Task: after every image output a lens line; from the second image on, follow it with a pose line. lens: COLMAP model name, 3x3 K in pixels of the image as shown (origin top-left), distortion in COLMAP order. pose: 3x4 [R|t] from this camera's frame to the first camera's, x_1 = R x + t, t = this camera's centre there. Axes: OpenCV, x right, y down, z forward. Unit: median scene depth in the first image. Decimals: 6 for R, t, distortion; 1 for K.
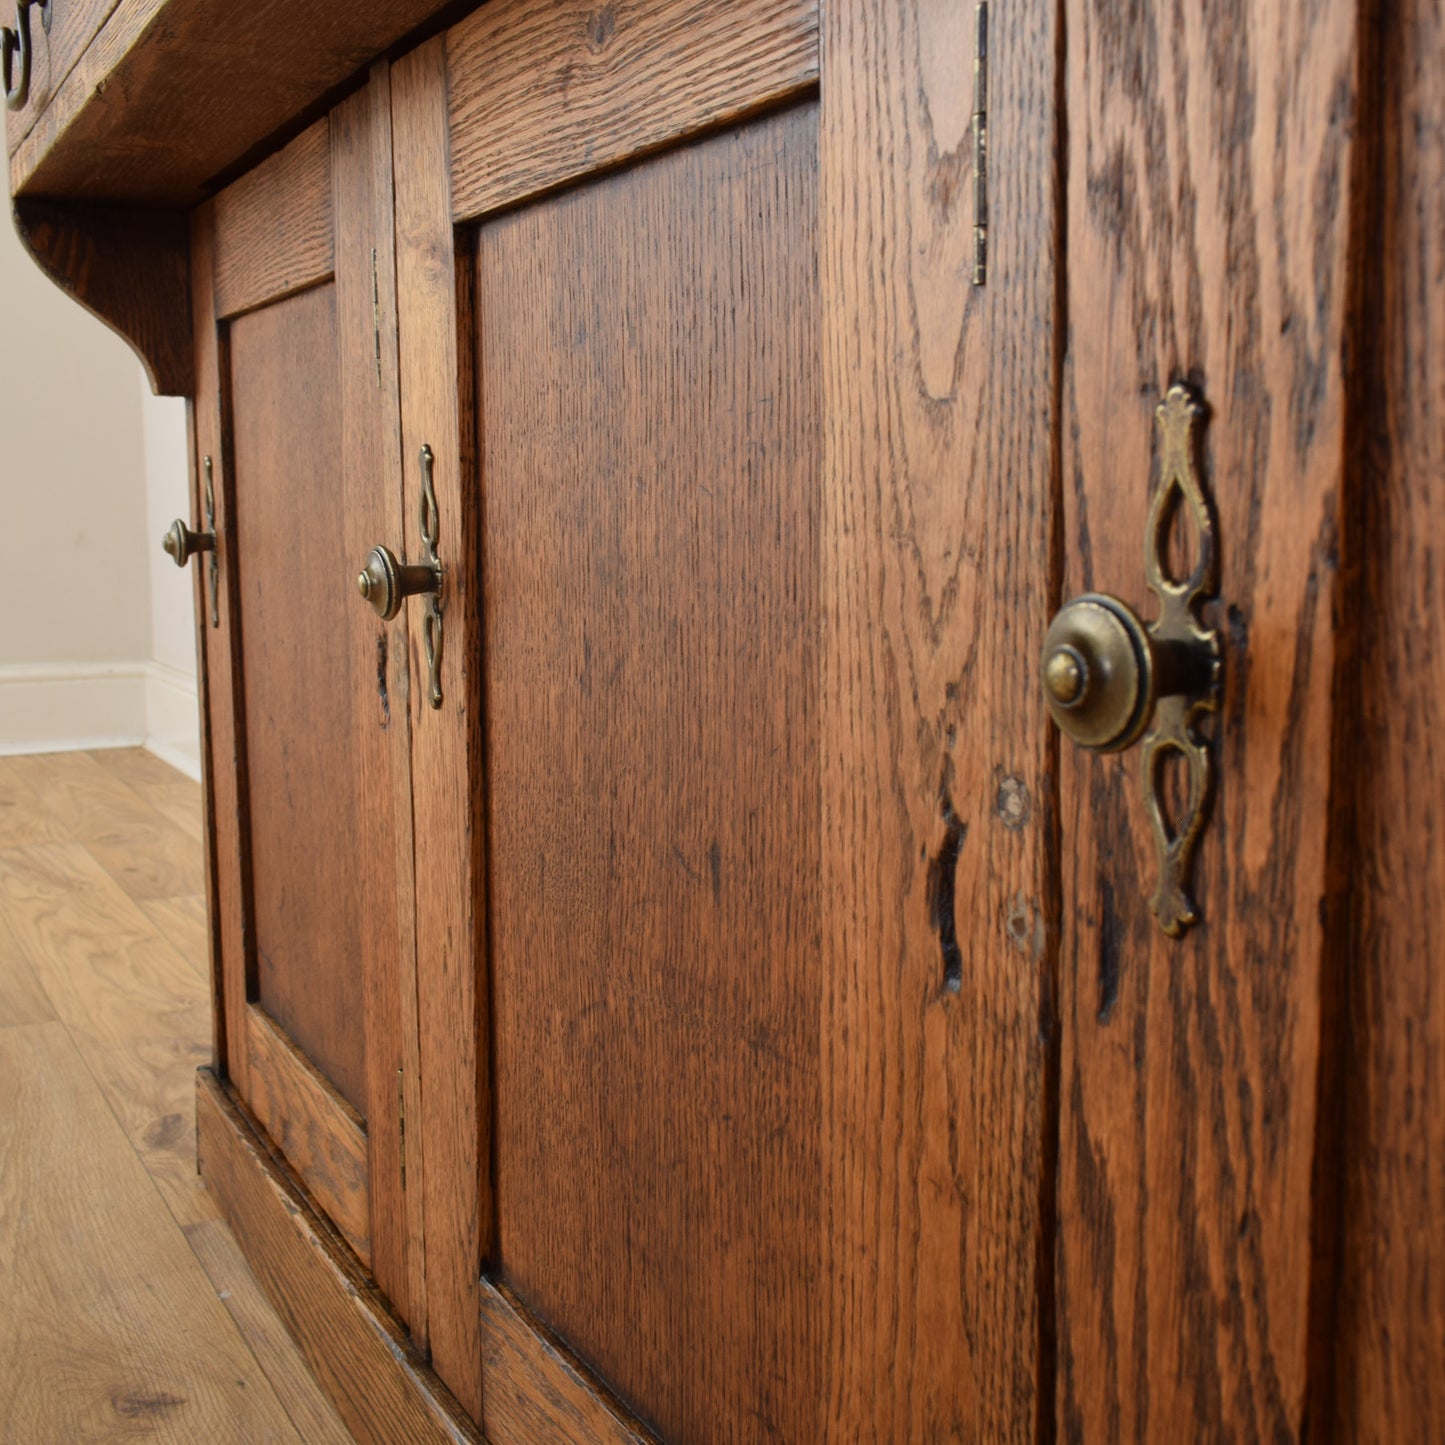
lens RADIAL K [[1703.9, 0, 722.3], [0, 1703.9, 722.5], [0, 0, 1]] dist [-0.019132, -0.008836]
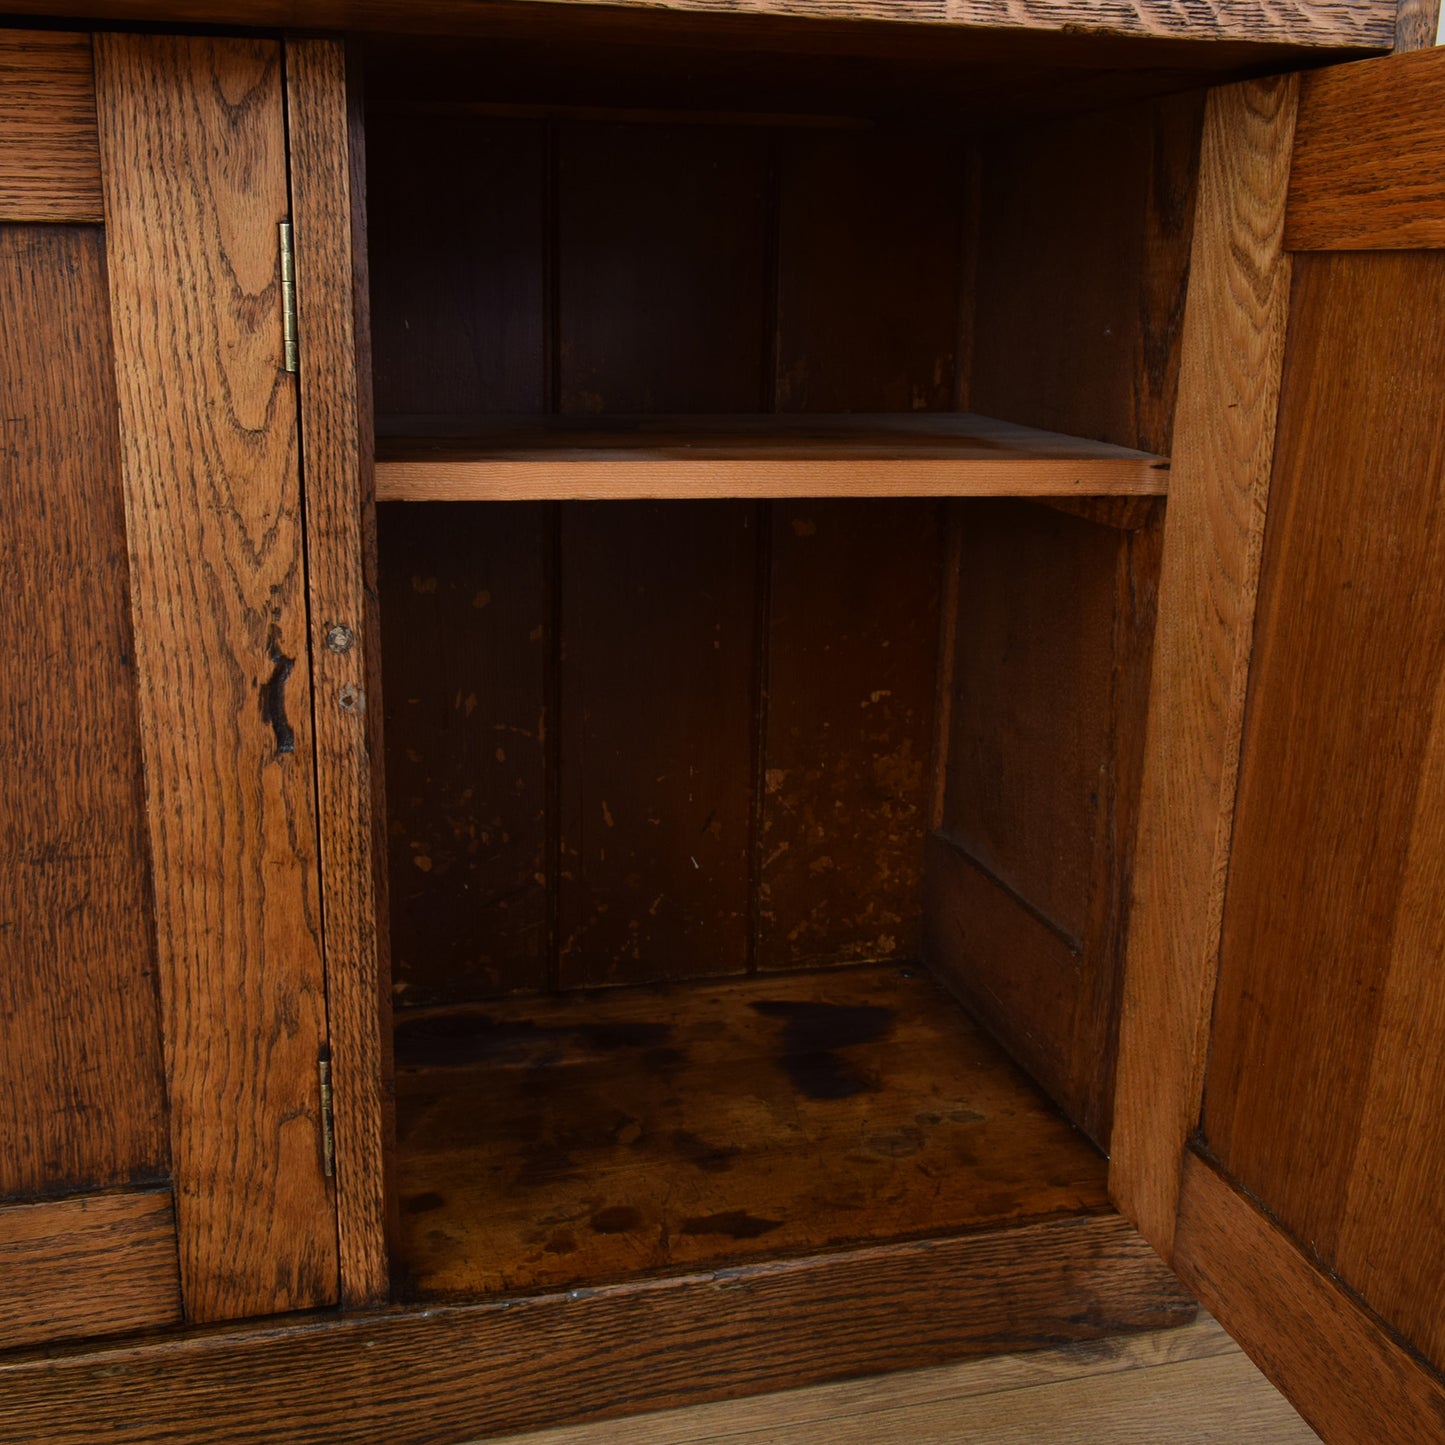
lens RADIAL K [[1667.4, 0, 719.5], [0, 1667.4, 724.4], [0, 0, 1]] dist [-0.021629, 0.010417]
pose [[0.256325, -0.231529, 0.938452, -1.414780], [0.116706, 0.971199, 0.207732, -0.188191], [-0.959519, 0.056276, 0.275964, 0.056328]]
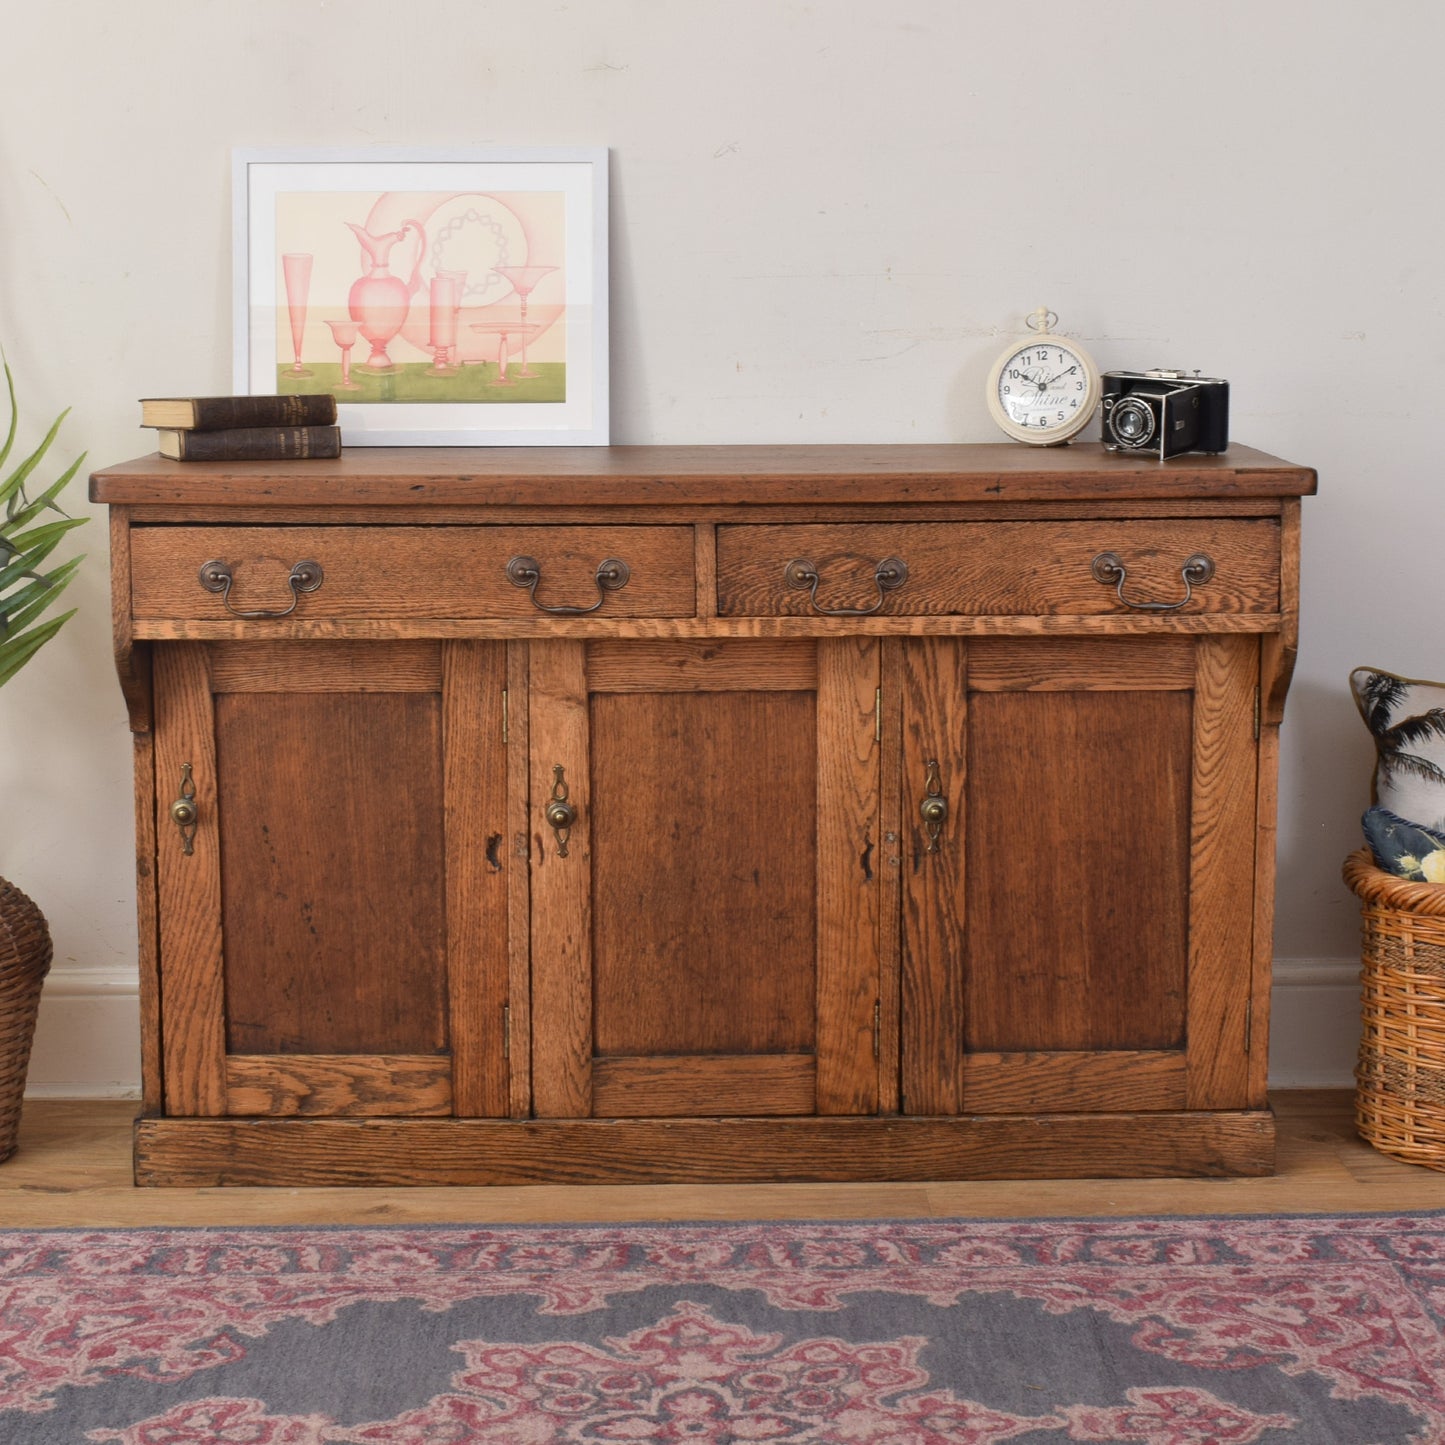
lens RADIAL K [[3083.9, 0, 716.6], [0, 3083.9, 719.7], [0, 0, 1]] dist [-0.008269, -0.131258]
pose [[0.478337, -0.132949, 0.868054, -7.546034], [0.122257, 0.988930, 0.084093, -1.072137], [-0.869624, 0.065901, 0.489296, -2.907500]]
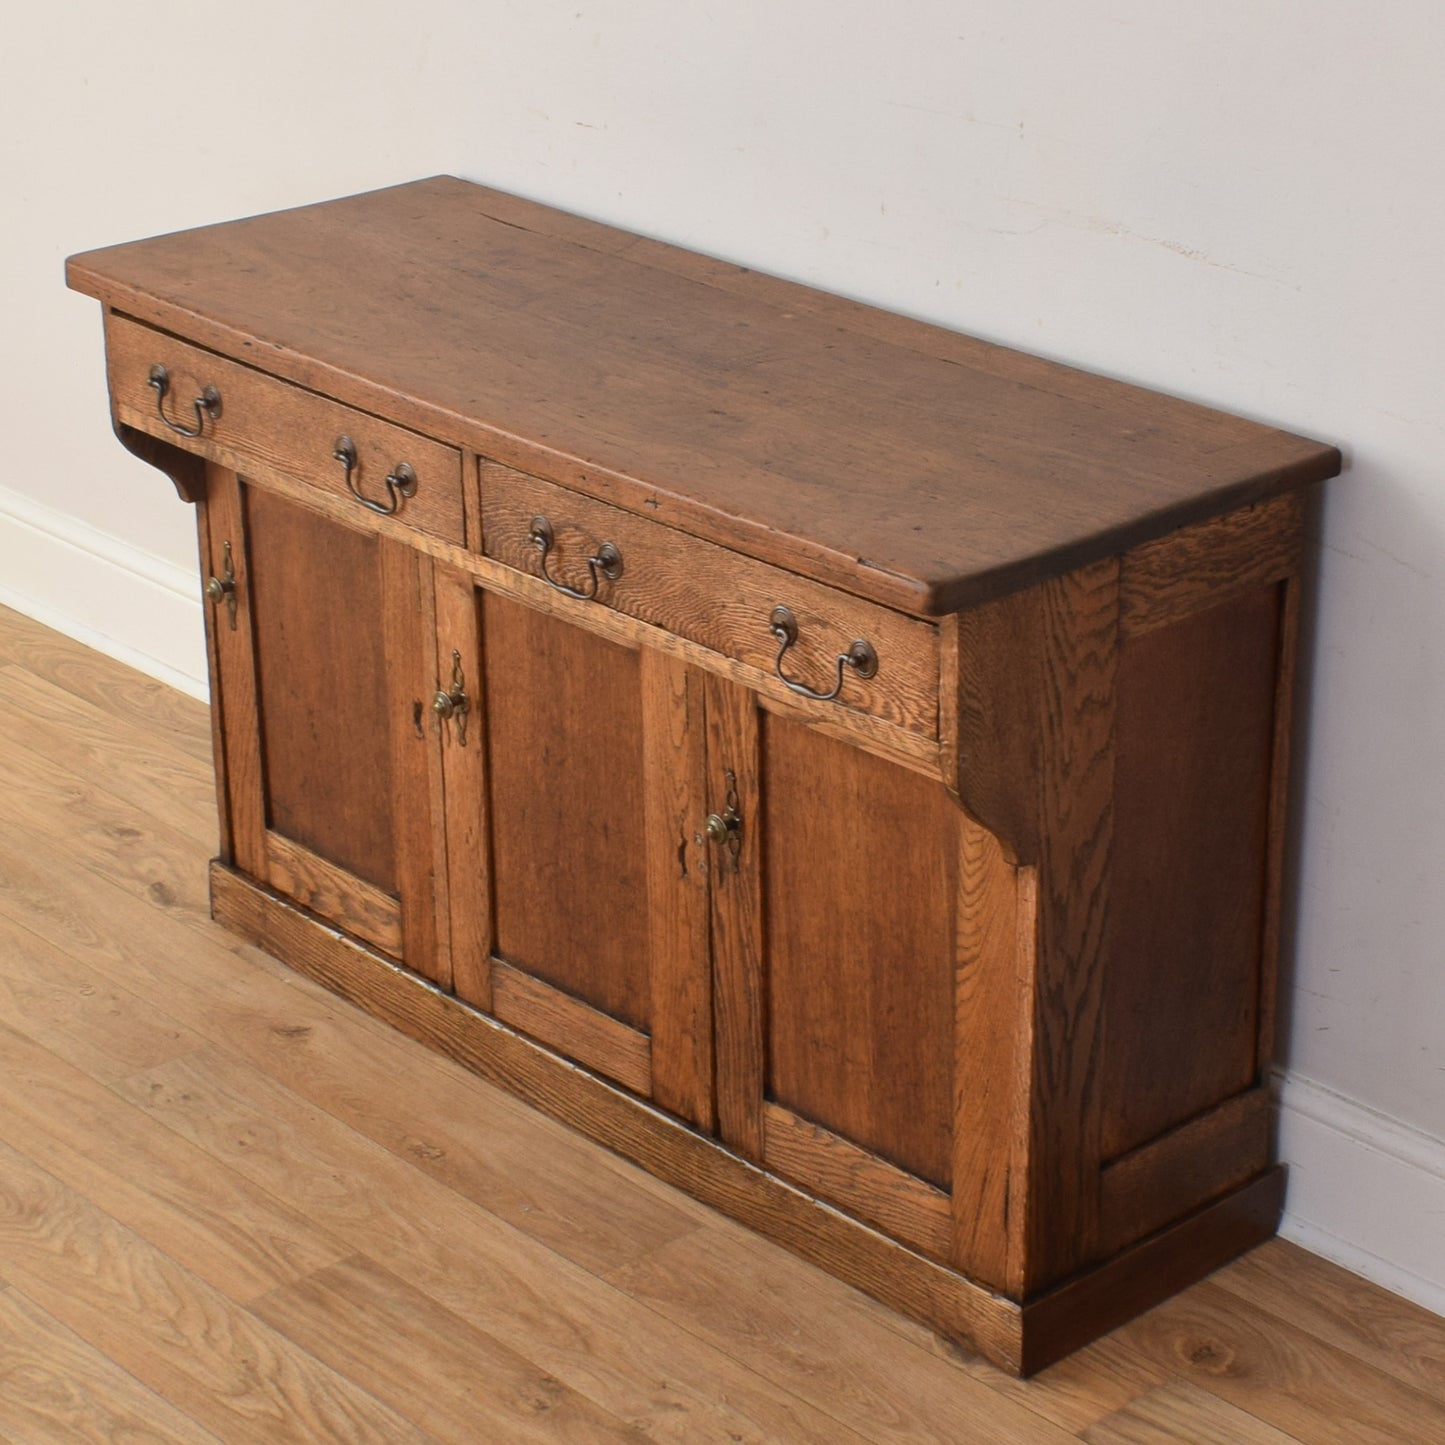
lens RADIAL K [[3547.5, 0, 750.1], [0, 3547.5, 791.1], [0, 0, 1]] dist [-0.000532, -0.387705]
pose [[0.974149, -0.098376, 0.203361, -1.436195], [0.035990, 0.956287, 0.290207, -2.526293], [-0.223021, -0.275386, 0.935107, -7.001854]]
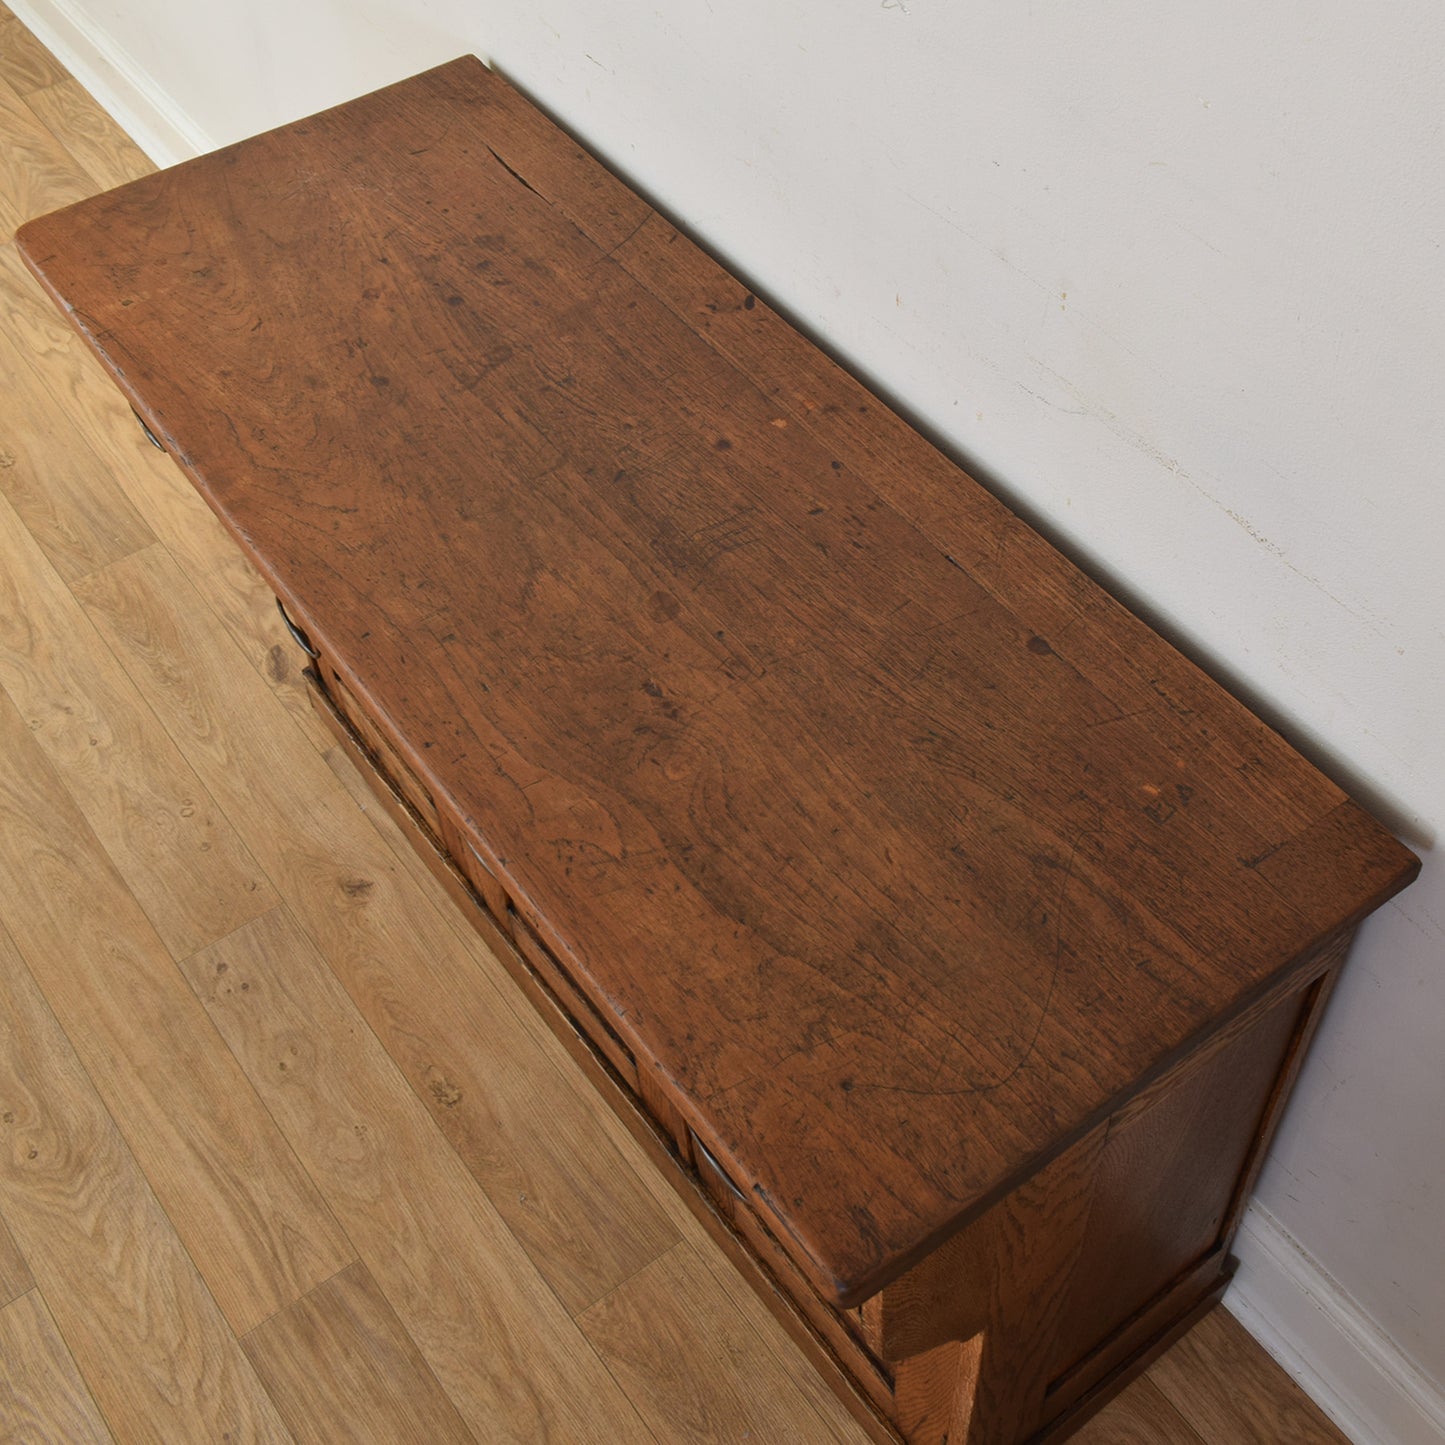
lens RADIAL K [[1826.2, 0, 826.2], [0, 1826.2, 657.7], [0, 0, 1]] dist [-0.018860, 0.004992]
pose [[0.989091, -0.115211, 0.091794, 0.243928], [0.025450, 0.747422, 0.663862, -3.303519], [-0.145093, -0.654283, 0.742200, -1.694430]]
